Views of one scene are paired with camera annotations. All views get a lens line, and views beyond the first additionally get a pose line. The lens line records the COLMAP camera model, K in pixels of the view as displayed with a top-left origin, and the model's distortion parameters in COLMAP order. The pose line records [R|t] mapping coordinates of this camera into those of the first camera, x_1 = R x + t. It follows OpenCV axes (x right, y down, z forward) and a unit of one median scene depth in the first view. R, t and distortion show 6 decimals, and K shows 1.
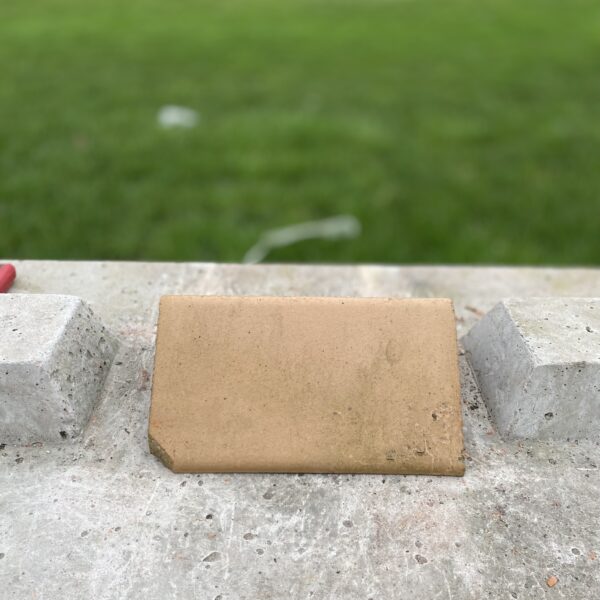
lens RADIAL K [[624.3, 0, 312.8], [0, 624.3, 292.2], [0, 0, 1]] dist [-0.011826, 0.000000]
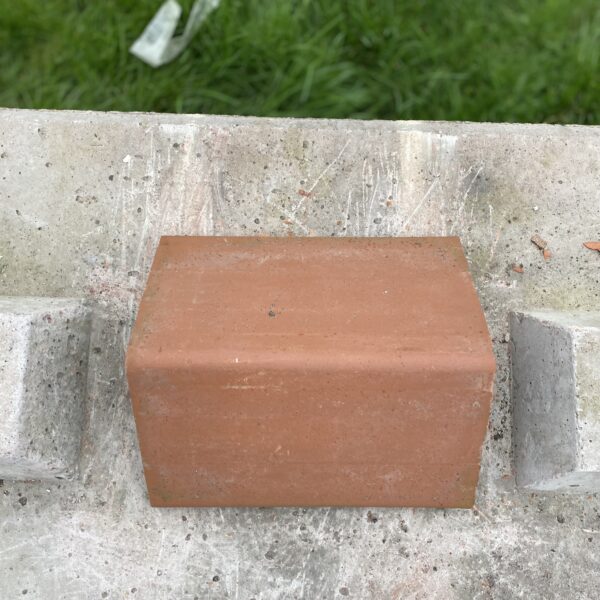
lens RADIAL K [[624.3, 0, 304.7], [0, 624.3, 304.1], [0, 0, 1]] dist [-0.011826, 0.000000]
pose [[0.998338, 0.049508, -0.029485, -0.004317], [-0.010115, 0.654305, 0.756163, -0.726219], [0.056728, -0.754608, 0.653719, 0.631310]]
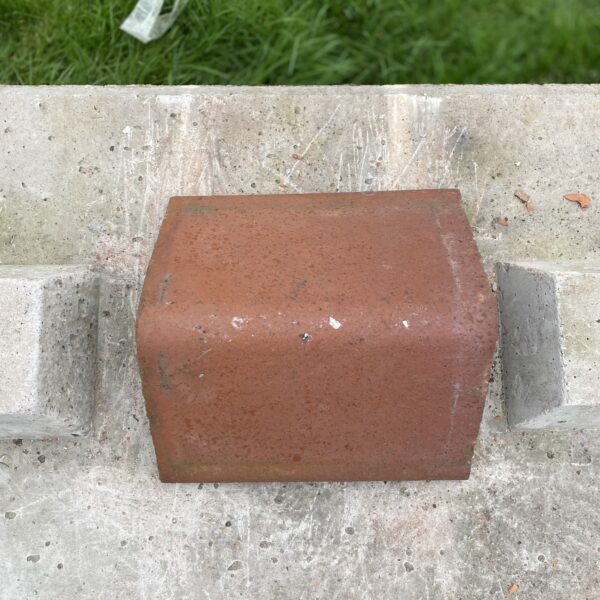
lens RADIAL K [[624.3, 0, 304.8], [0, 624.3, 292.3], [0, 0, 1]] dist [-0.011826, 0.000000]
pose [[0.999826, 0.012917, -0.013433, -0.015544], [0.001975, 0.643318, 0.765597, -0.743921], [0.018531, -0.765490, 0.643180, 0.565389]]
